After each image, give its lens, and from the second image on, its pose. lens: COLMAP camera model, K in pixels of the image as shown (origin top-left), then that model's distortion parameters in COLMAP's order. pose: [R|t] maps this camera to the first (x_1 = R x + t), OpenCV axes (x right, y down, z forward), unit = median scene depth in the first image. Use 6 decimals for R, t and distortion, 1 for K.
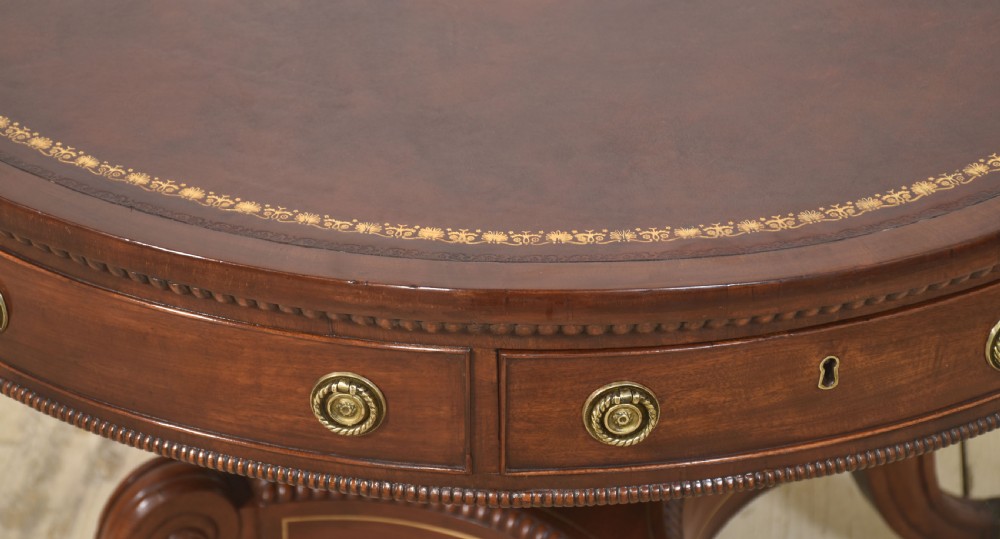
lens RADIAL K [[2737.9, 0, 500.3], [0, 2737.9, 219.1], [0, 0, 1]] dist [0.742732, 0.774348]
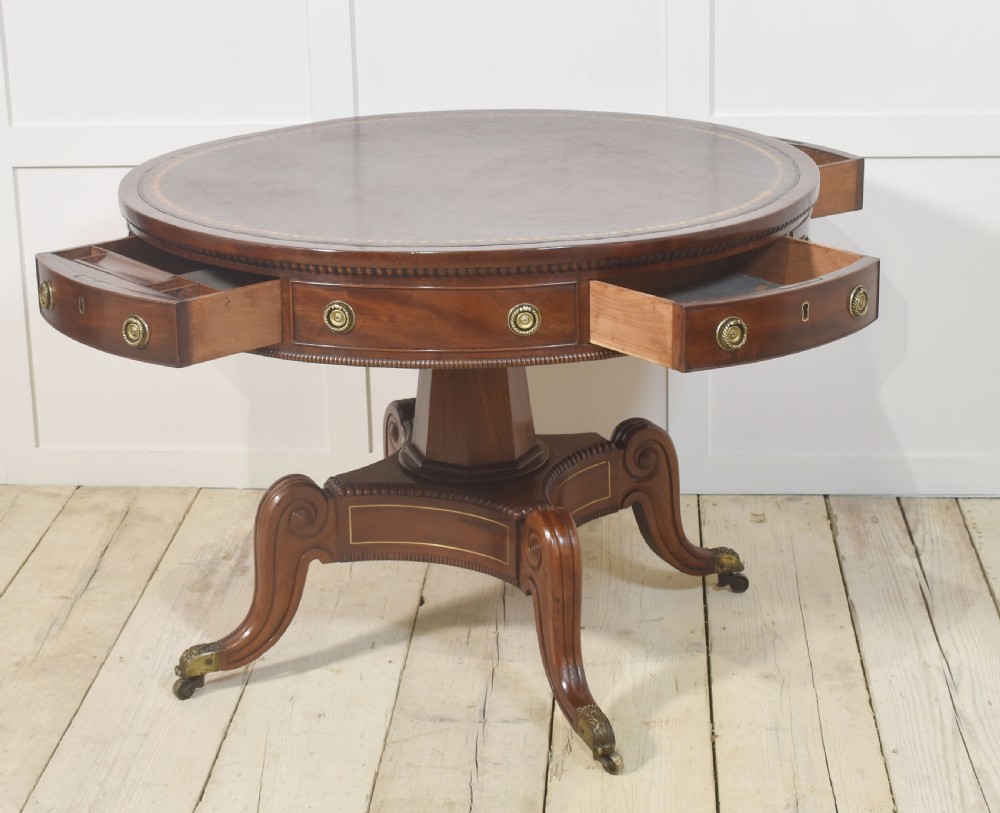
lens RADIAL K [[2087.2, 0, 479.8], [0, 2087.2, 285.1], [0, 0, 1]] dist [0.010919, 0.201221]
pose [[0.999281, -0.020109, 0.032148, -0.040655], [0.028652, 0.955749, -0.292784, 0.539795], [-0.024837, 0.293494, 0.955638, -0.643577]]
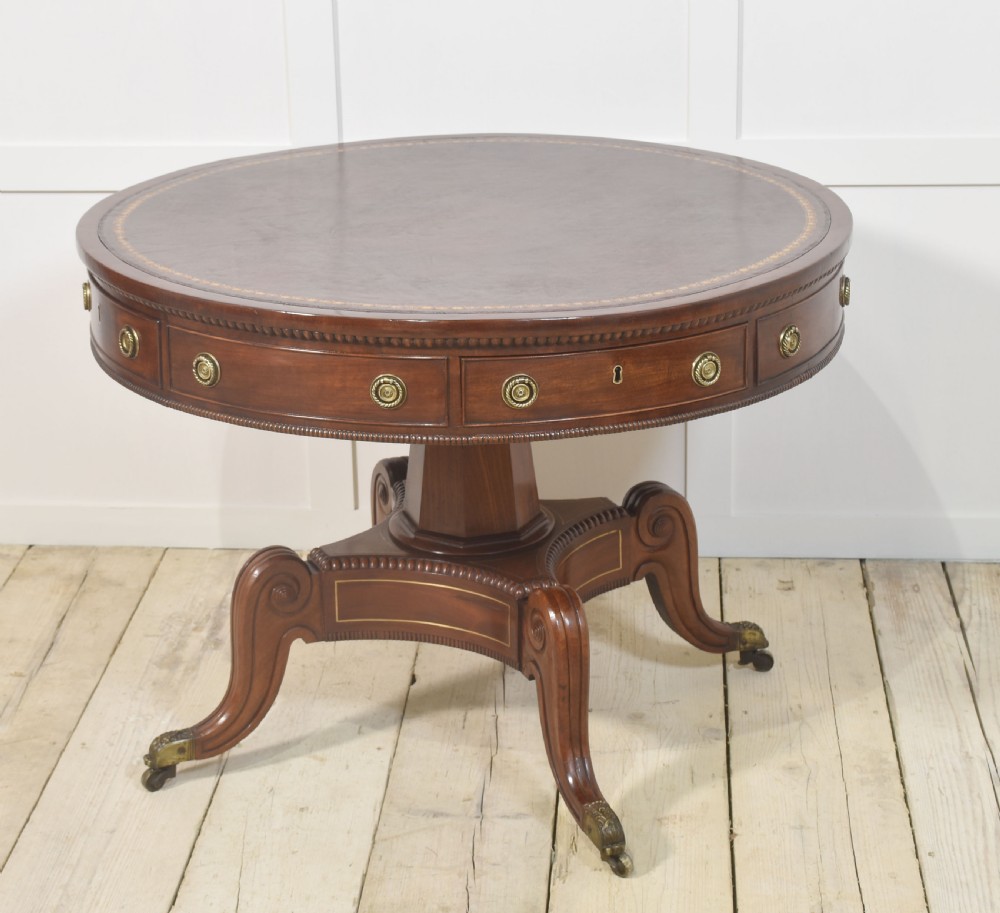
lens RADIAL K [[2435.4, 0, 475.6], [0, 2435.4, 408.8], [0, 0, 1]] dist [0.145974, 0.444683]
pose [[0.999342, -0.017893, 0.031554, -0.047500], [0.024846, 0.971435, -0.236003, 0.512890], [-0.026430, 0.236631, 0.971240, -0.779992]]
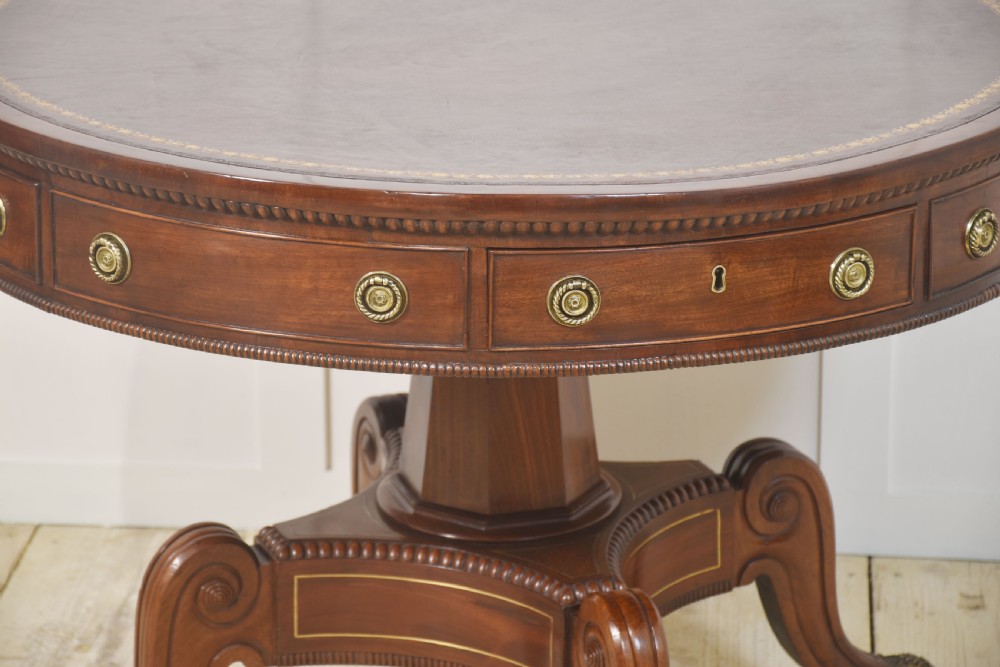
lens RADIAL K [[3646.6, 0, 500.0], [0, 3646.6, 333.5], [0, 0, 1]] dist [1.303805, 1.902144]
pose [[0.999562, 0.003190, 0.029412, -0.049016], [0.003781, 0.972250, -0.233914, 0.522540], [-0.029342, 0.233923, 0.971812, -0.818489]]
